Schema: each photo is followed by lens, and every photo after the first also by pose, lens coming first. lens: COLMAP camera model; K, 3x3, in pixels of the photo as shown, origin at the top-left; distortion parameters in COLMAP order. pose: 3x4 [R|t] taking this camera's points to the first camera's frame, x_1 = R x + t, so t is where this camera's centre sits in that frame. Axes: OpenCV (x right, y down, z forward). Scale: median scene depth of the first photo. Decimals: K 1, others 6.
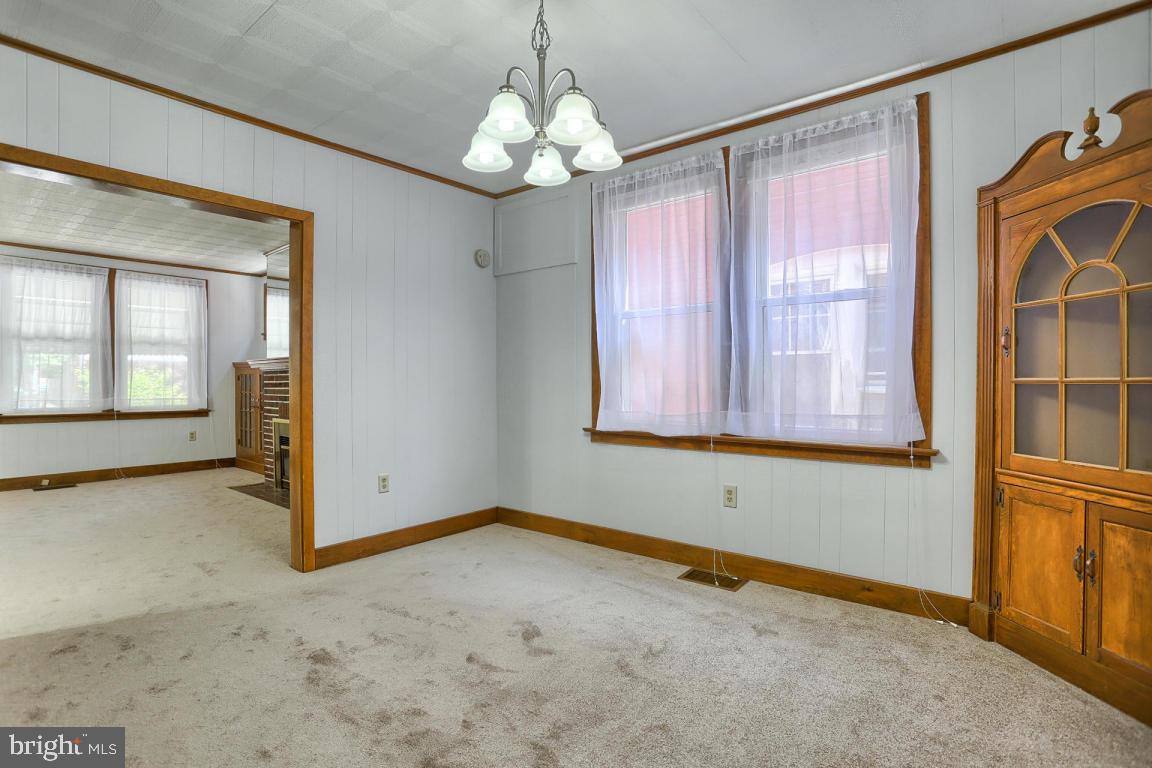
lens RADIAL K [[559.9, 0, 585.1], [0, 559.9, 386.3], [0, 0, 1]] dist [-0.067181, 0.018755]
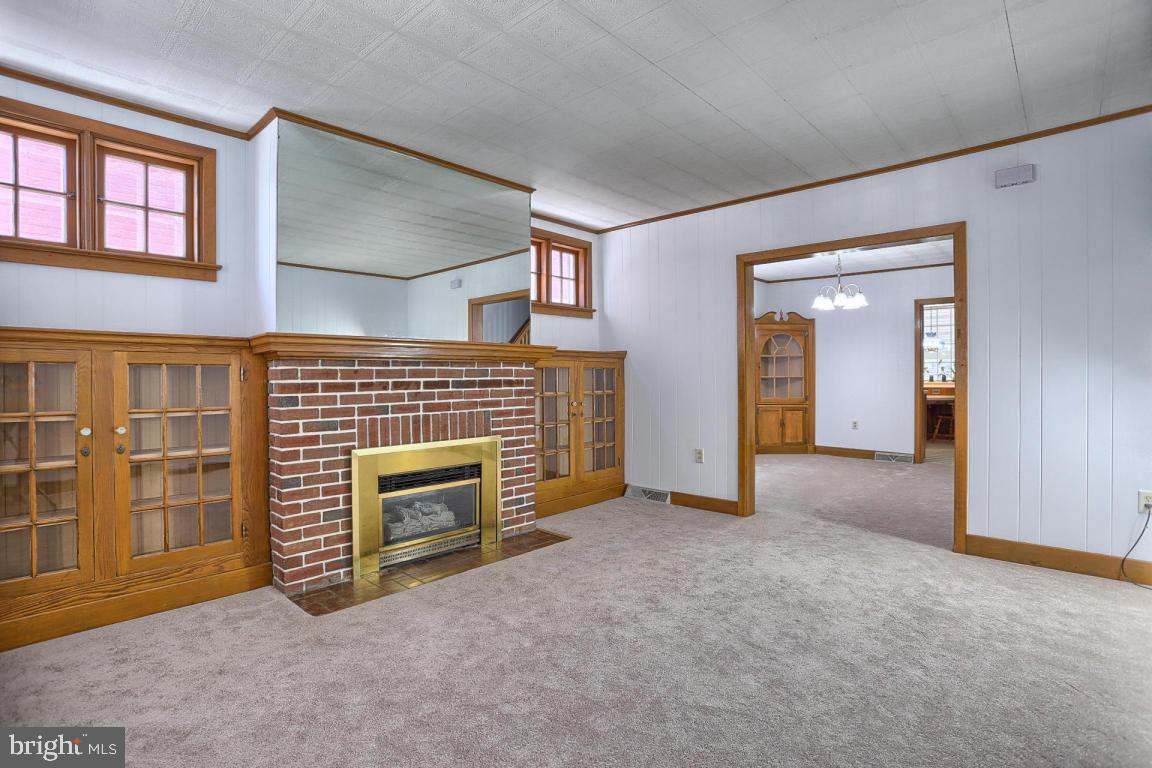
lens RADIAL K [[559.9, 0, 581.5], [0, 559.9, 377.3], [0, 0, 1]] dist [-0.067181, 0.018755]
pose [[0.054078, -0.002776, 0.998533, -1.971602], [0.010156, 0.999946, 0.002230, -0.020024], [-0.998485, 0.010021, 0.054103, 1.353639]]
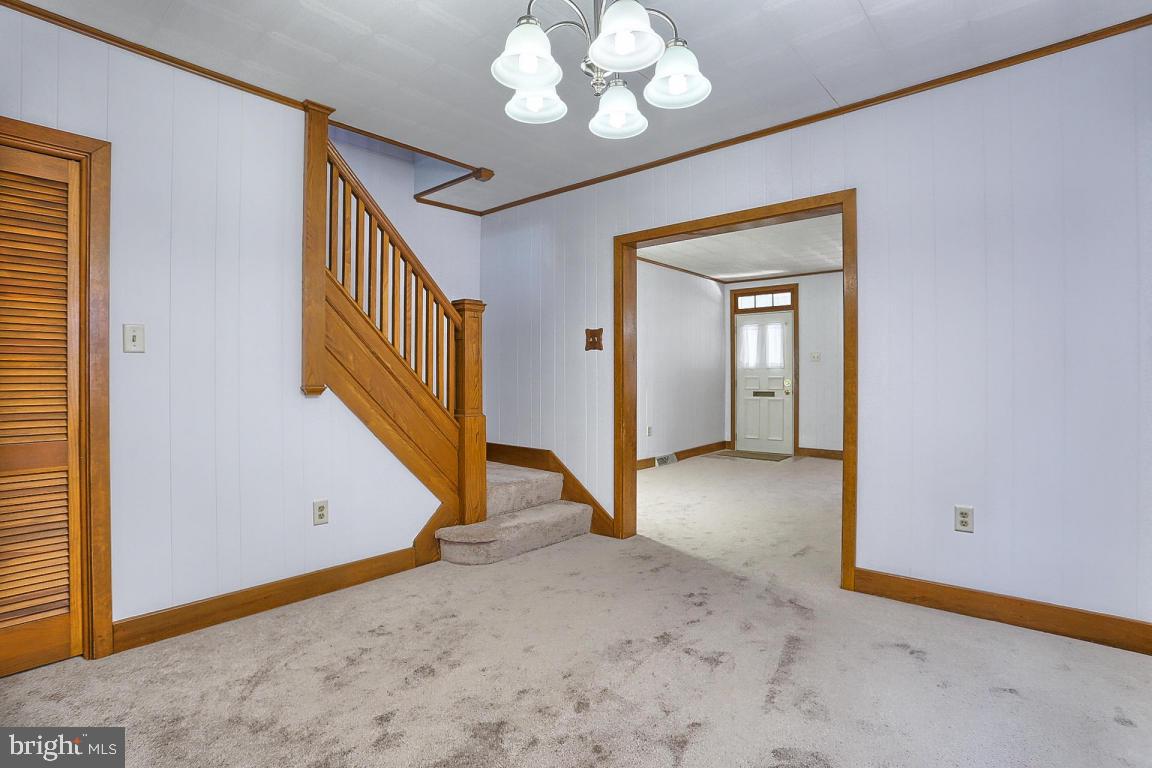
lens RADIAL K [[559.9, 0, 570.4], [0, 559.9, 377.1], [0, 0, 1]] dist [-0.067181, 0.018755]
pose [[-0.039729, 0.003135, -0.999206, 0.409229], [-0.006057, 0.999976, 0.003378, -0.011661], [0.999192, 0.006186, -0.039709, 0.576751]]
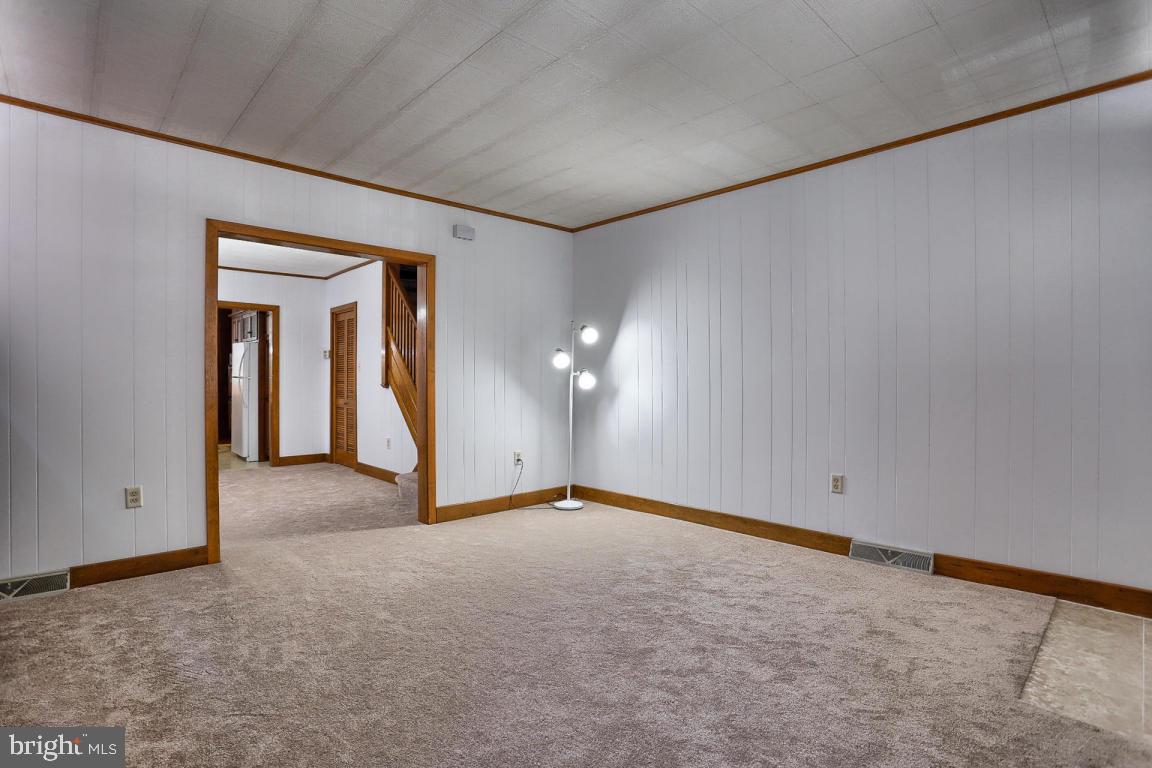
lens RADIAL K [[559.9, 0, 580.4], [0, 559.9, 373.1], [0, 0, 1]] dist [-0.067181, 0.018755]
pose [[-0.990542, 0.005127, 0.137114, -1.388437], [0.004026, 0.999957, -0.008308, -0.014058], [-0.137151, -0.007677, -0.990520, 1.961752]]
